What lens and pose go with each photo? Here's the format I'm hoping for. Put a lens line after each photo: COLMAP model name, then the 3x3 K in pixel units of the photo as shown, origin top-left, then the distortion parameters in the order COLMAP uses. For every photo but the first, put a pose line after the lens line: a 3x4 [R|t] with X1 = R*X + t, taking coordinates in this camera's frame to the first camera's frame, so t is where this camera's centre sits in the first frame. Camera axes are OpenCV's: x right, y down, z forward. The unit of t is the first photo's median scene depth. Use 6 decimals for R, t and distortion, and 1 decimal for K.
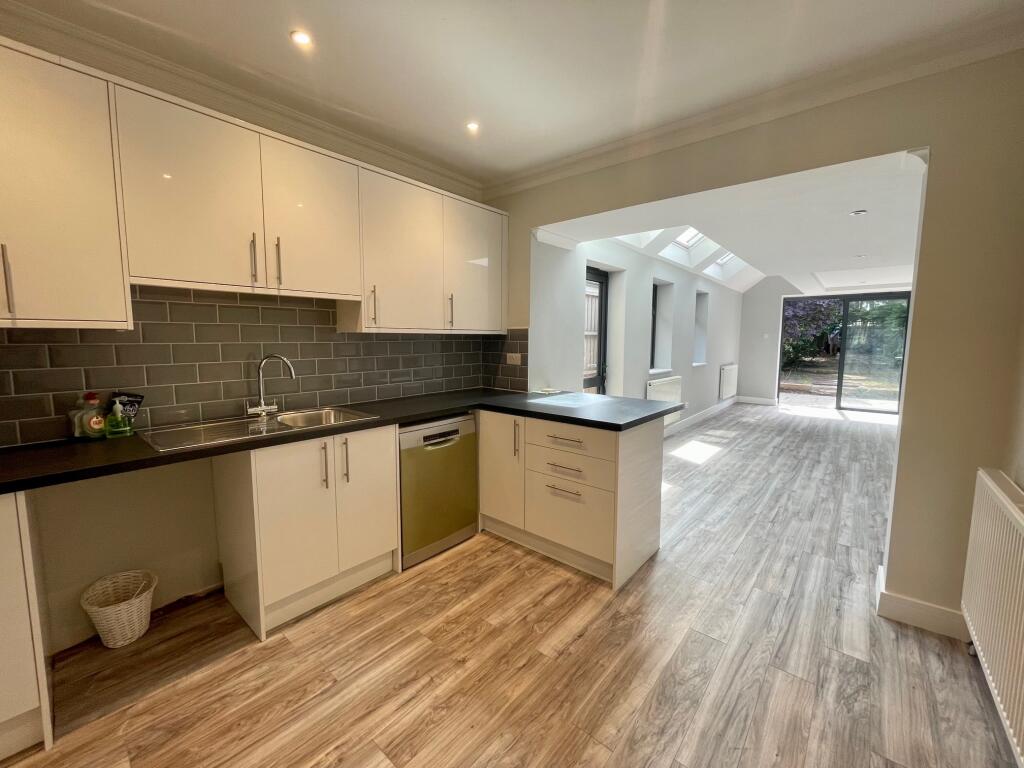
lens RADIAL K [[418.4, 0, 512.0], [0, 418.4, 384.0], [0, 0, 1]] dist [0.001269, 0.000191]
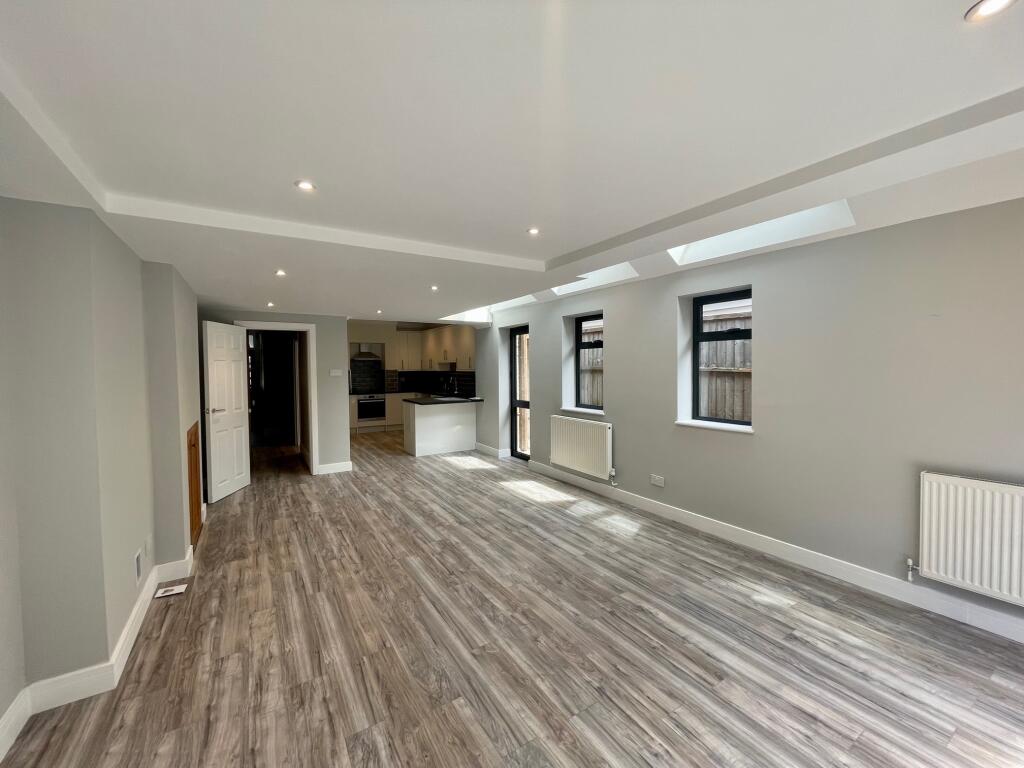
lens RADIAL K [[418.4, 0, 512.0], [0, 418.4, 384.0], [0, 0, 1]] dist [0.001269, 0.000191]
pose [[-0.310384, 0.032418, -0.950058, 1.887162], [-0.101456, 0.992580, 0.067014, -0.200991], [0.945182, 0.117189, -0.304792, 1.672820]]
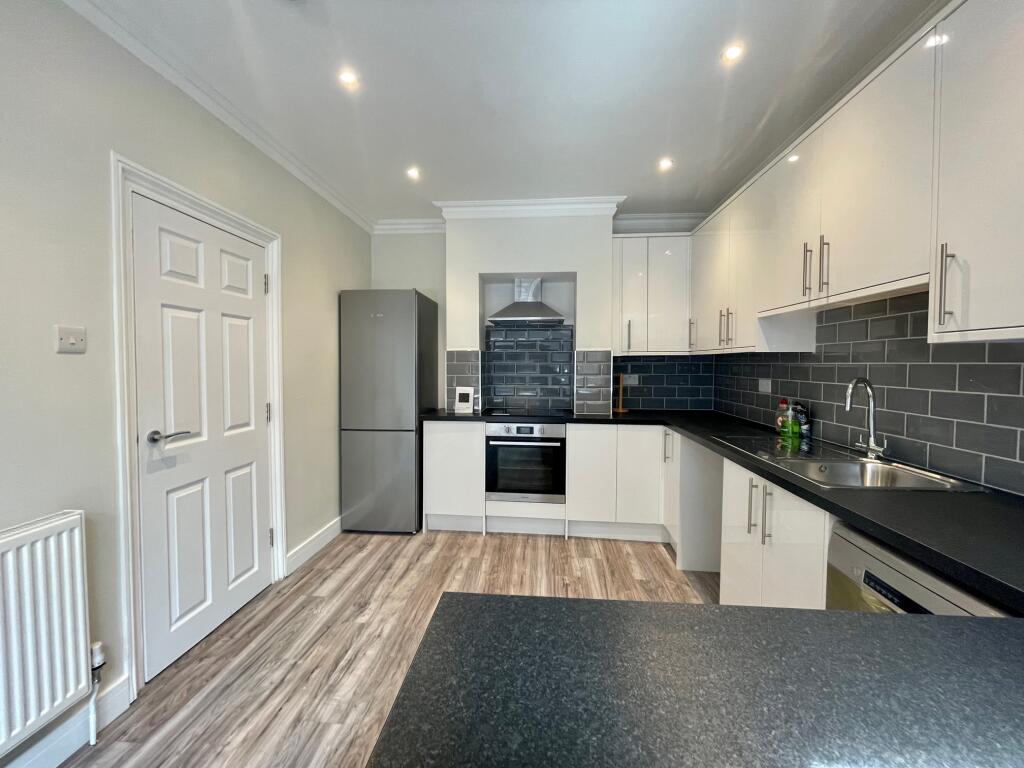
lens RADIAL K [[418.4, 0, 512.0], [0, 418.4, 384.0], [0, 0, 1]] dist [0.001269, 0.000191]
pose [[-0.809896, 0.013457, -0.586419, 0.242518], [-0.075509, 0.989027, 0.126980, -0.062825], [0.581692, 0.147121, -0.799993, 0.736615]]
